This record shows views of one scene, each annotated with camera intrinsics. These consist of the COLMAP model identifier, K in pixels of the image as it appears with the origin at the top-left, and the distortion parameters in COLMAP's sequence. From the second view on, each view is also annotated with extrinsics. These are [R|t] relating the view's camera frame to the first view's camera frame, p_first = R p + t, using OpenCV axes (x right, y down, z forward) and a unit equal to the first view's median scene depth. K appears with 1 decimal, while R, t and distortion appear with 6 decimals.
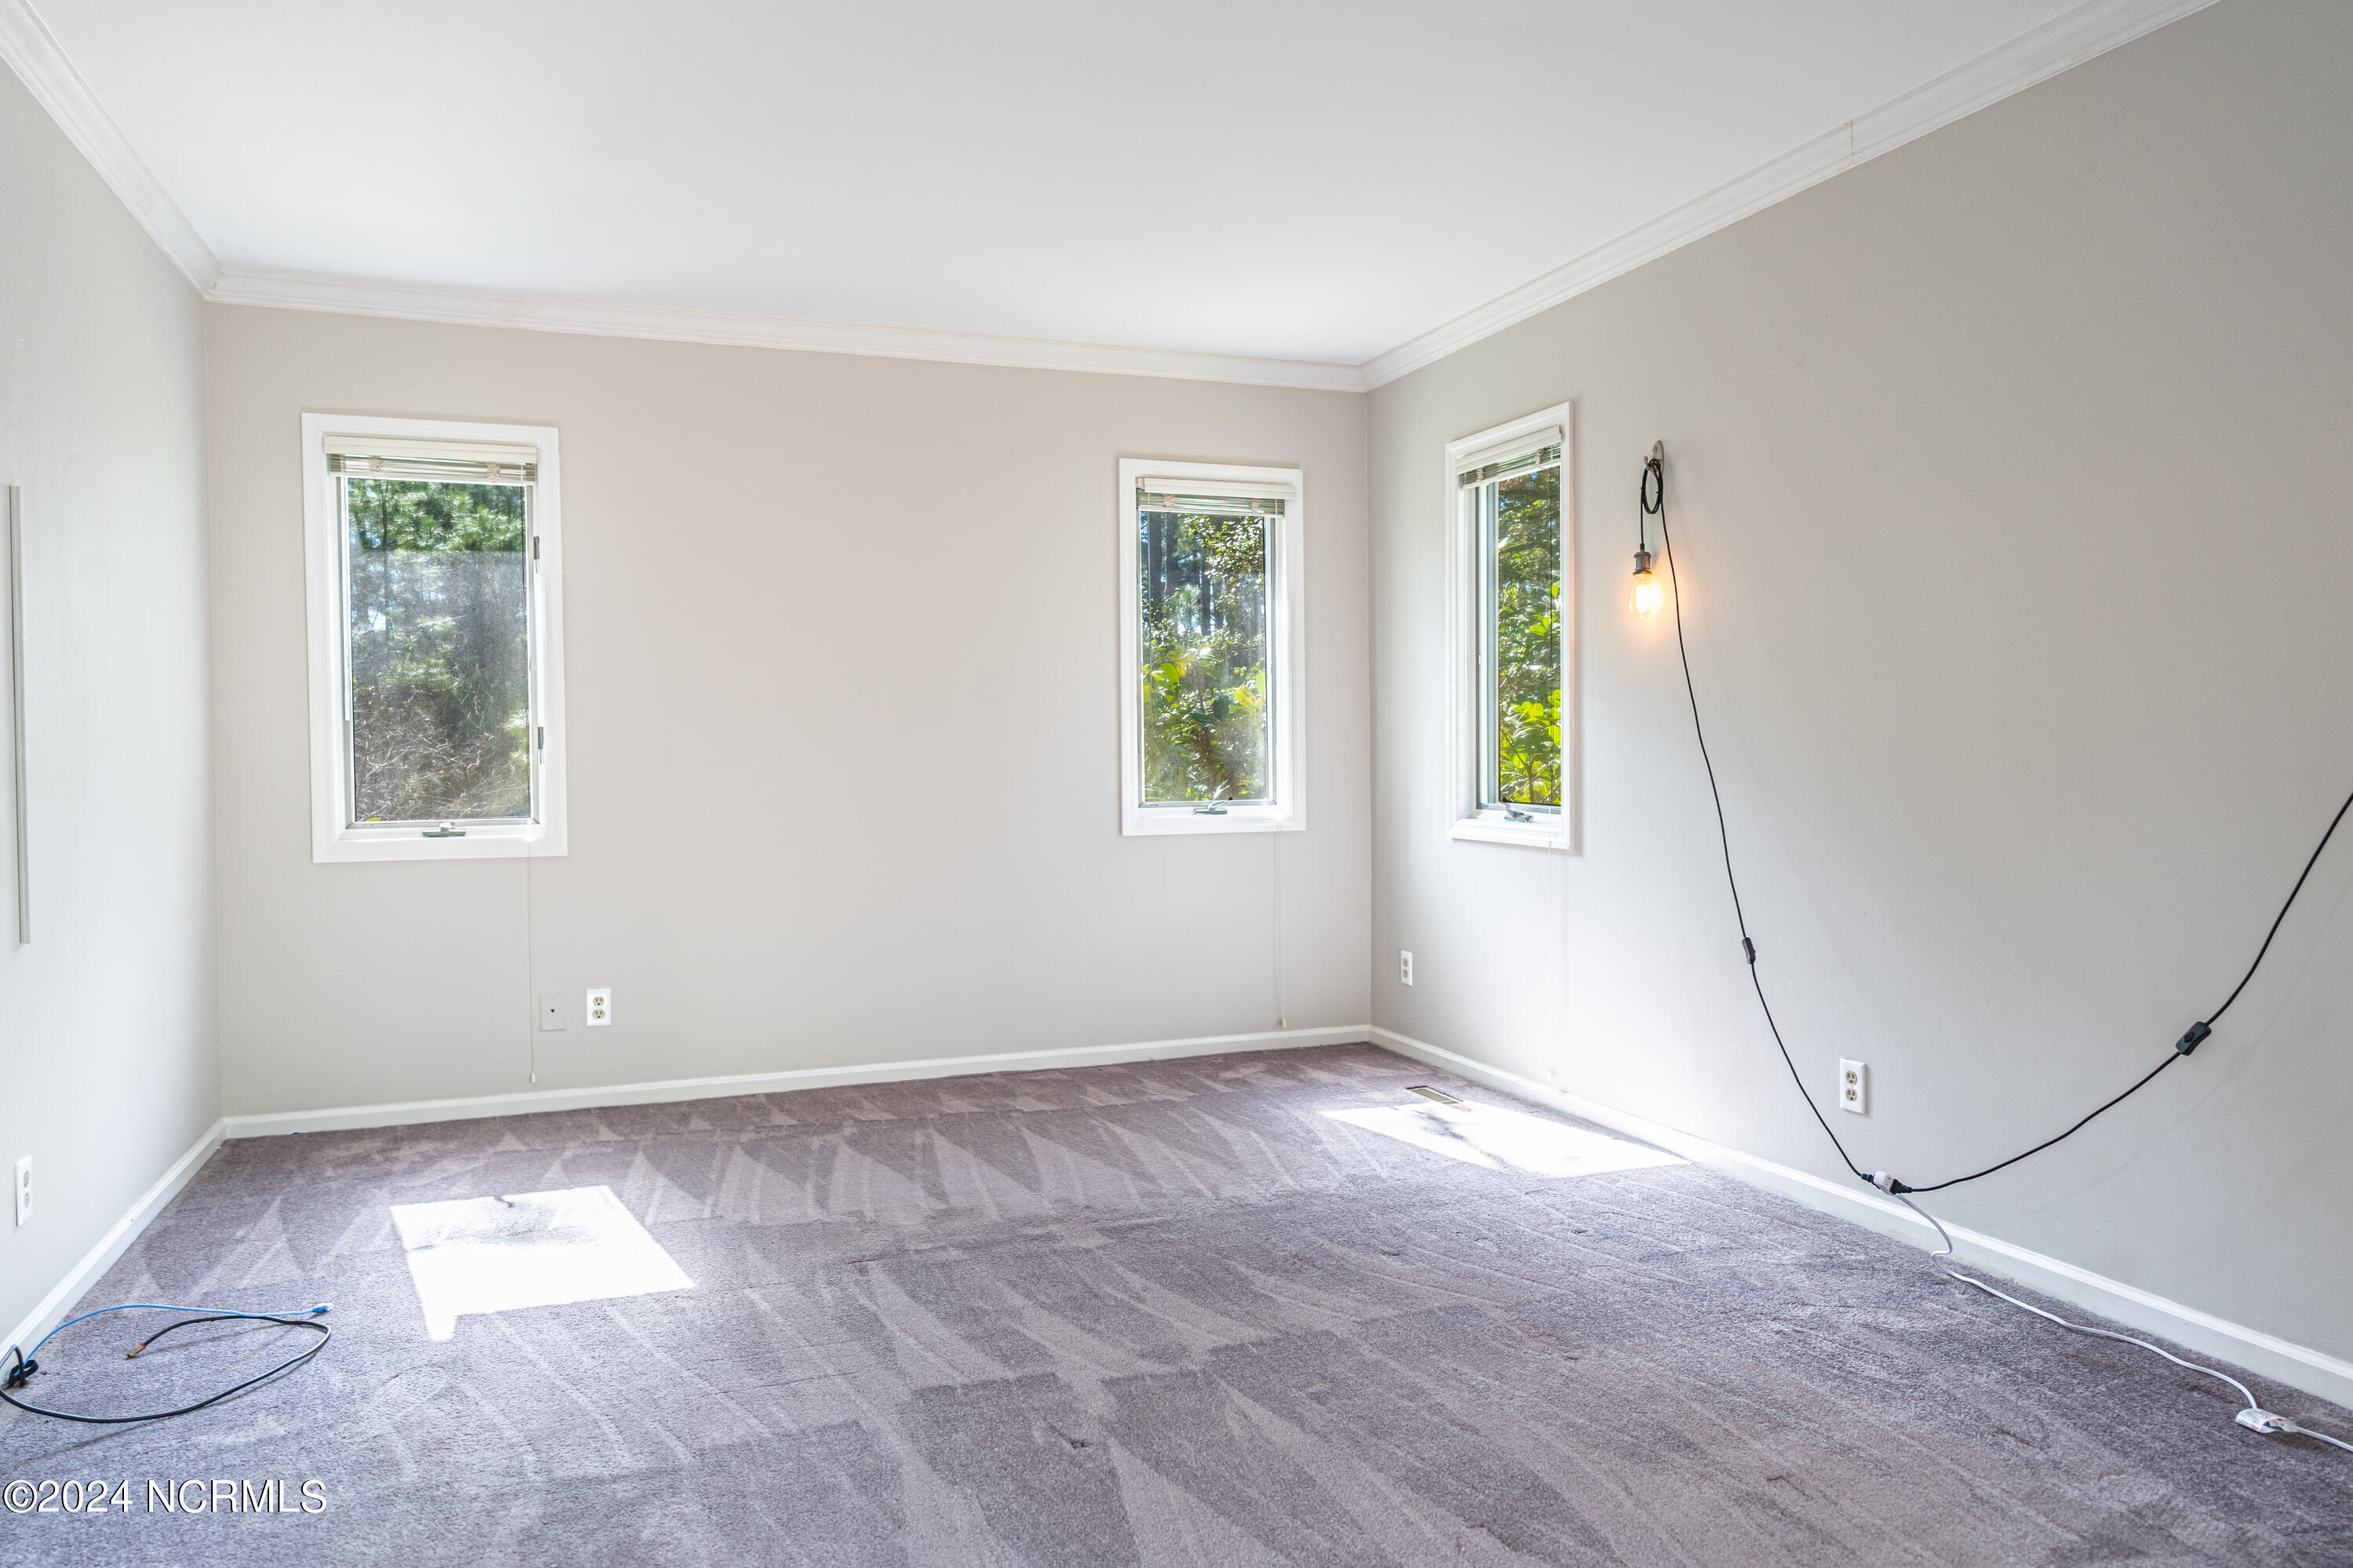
lens RADIAL K [[1564.3, 0, 1176.5], [0, 1564.3, 784.0], [0, 0, 1]] dist [0.005190, 0.000188]
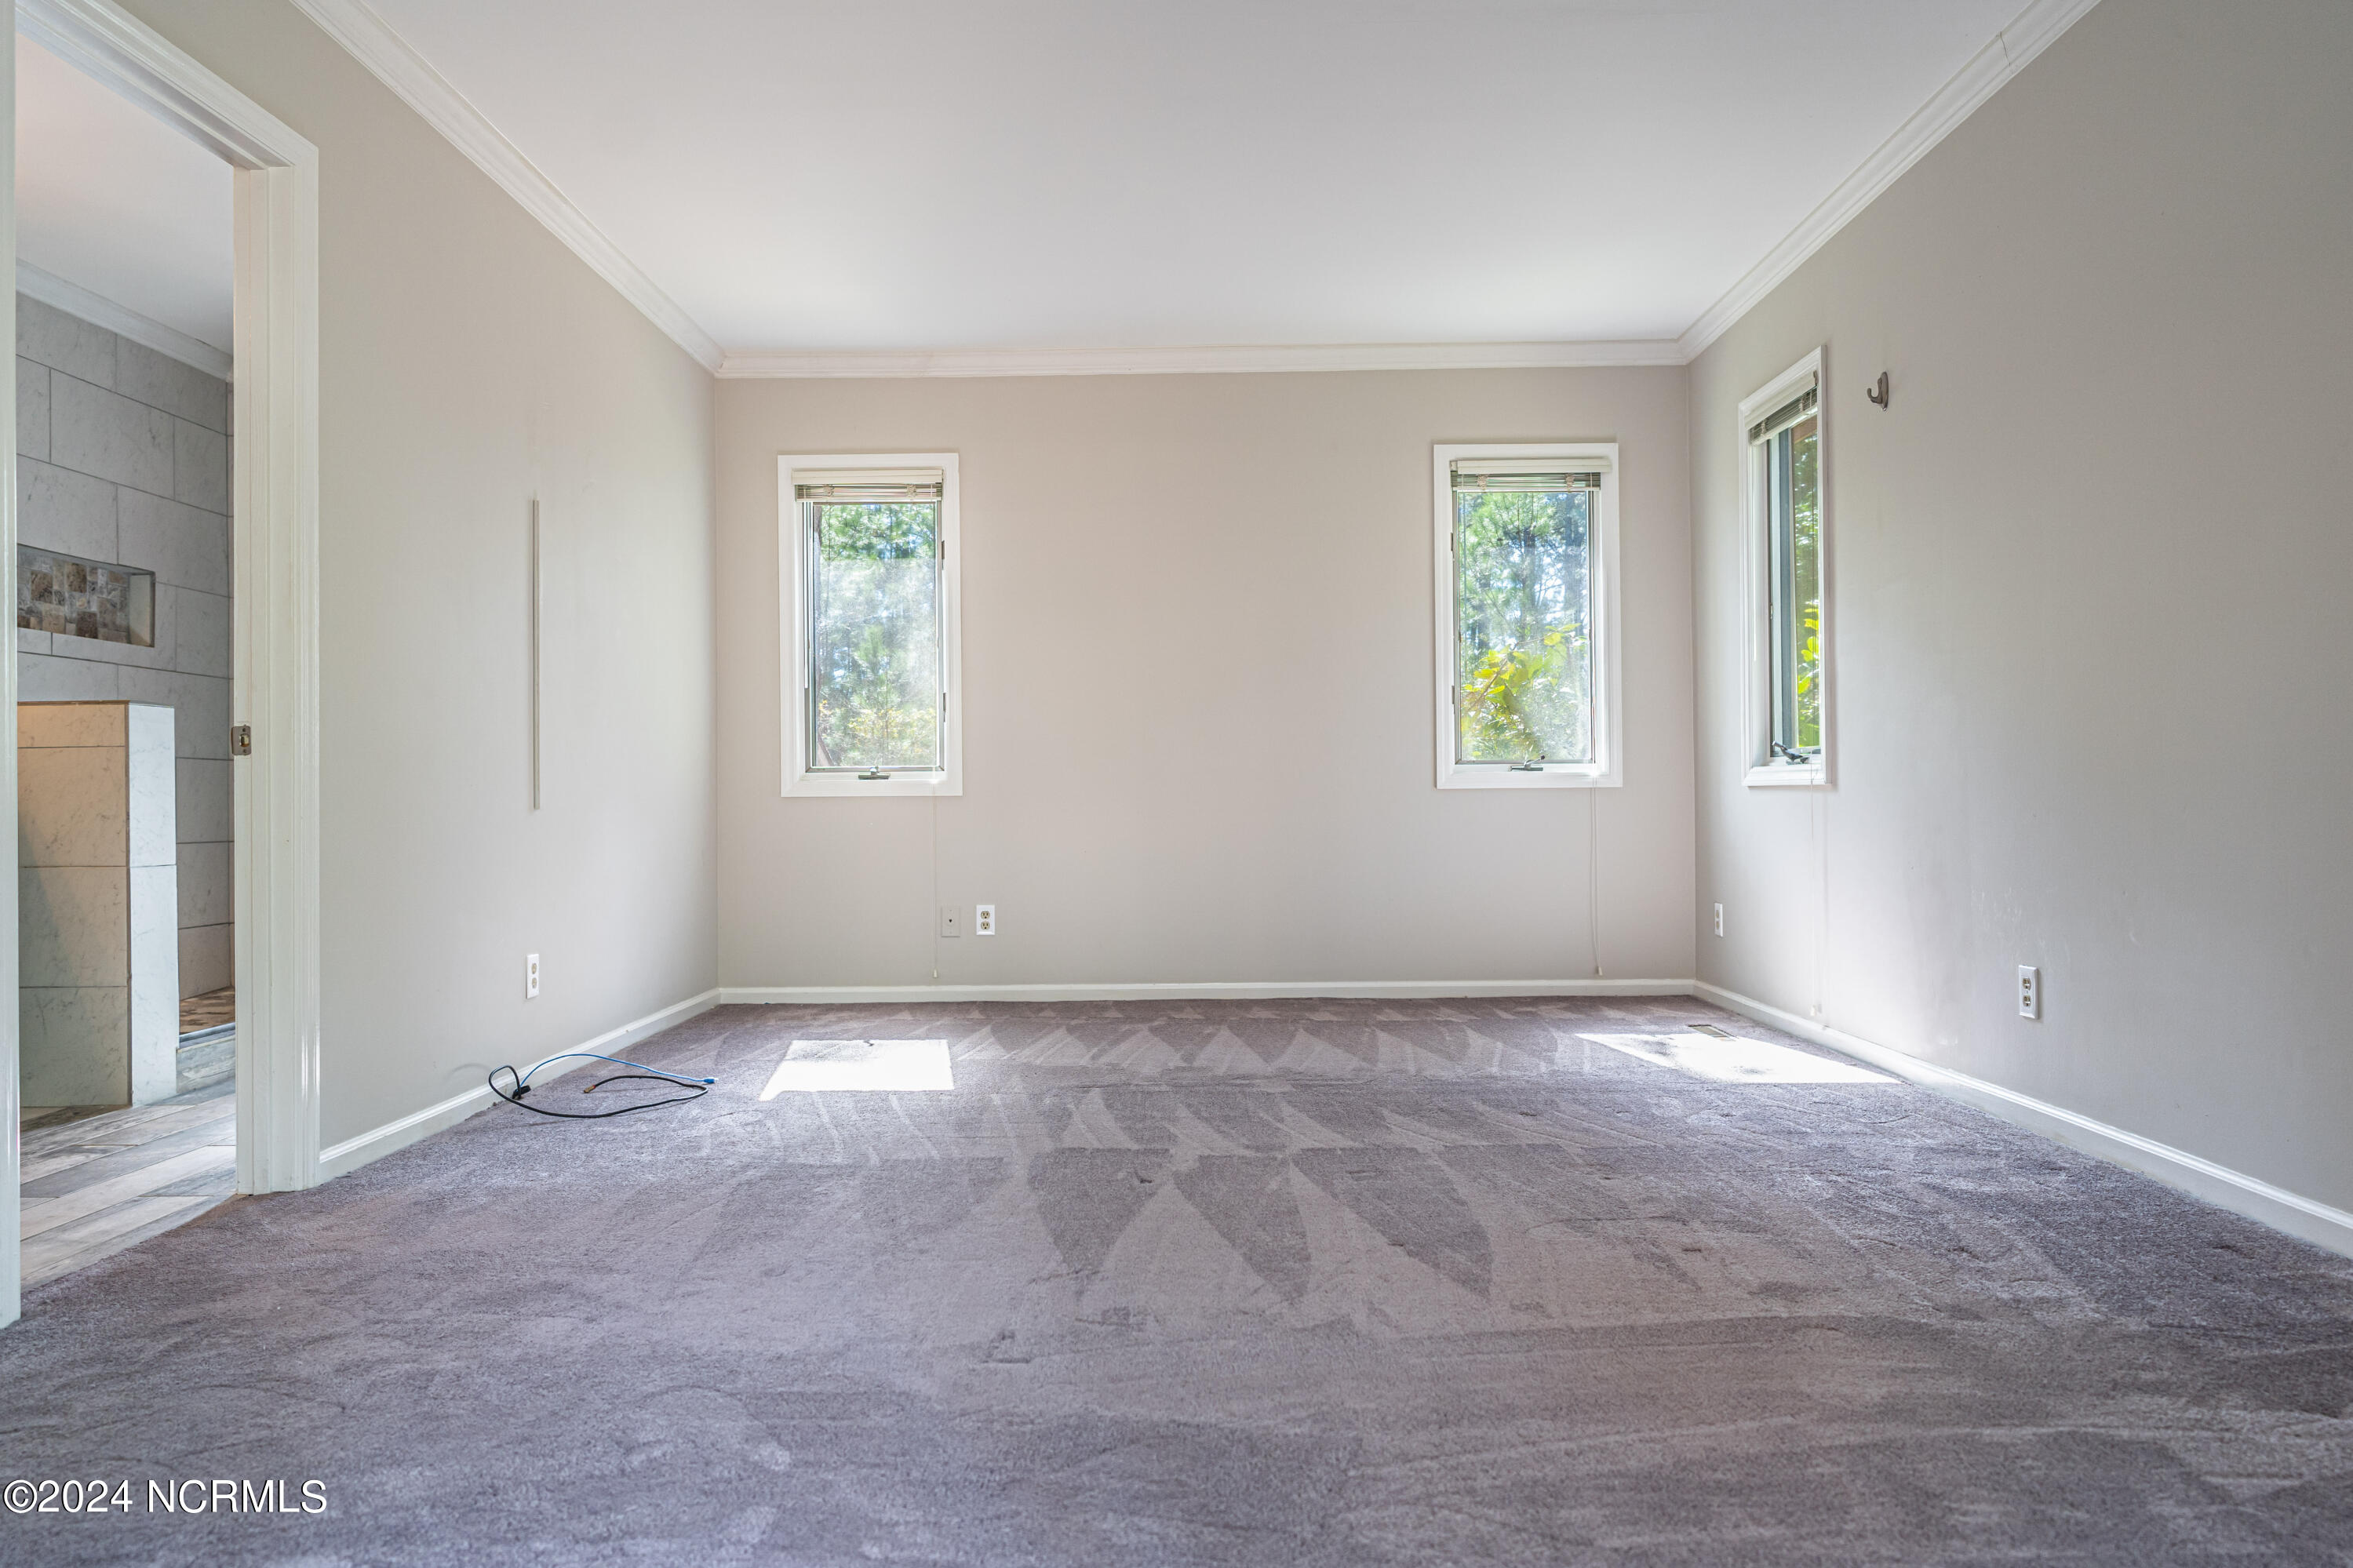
lens RADIAL K [[1564.3, 0, 1176.5], [0, 1564.3, 784.0], [0, 0, 1]] dist [0.005190, 0.000188]
pose [[0.931910, -0.003450, -0.362673, 0.222328], [-0.007228, 0.999580, -0.028081, 0.071491], [0.362617, 0.028790, 0.931493, -0.094510]]
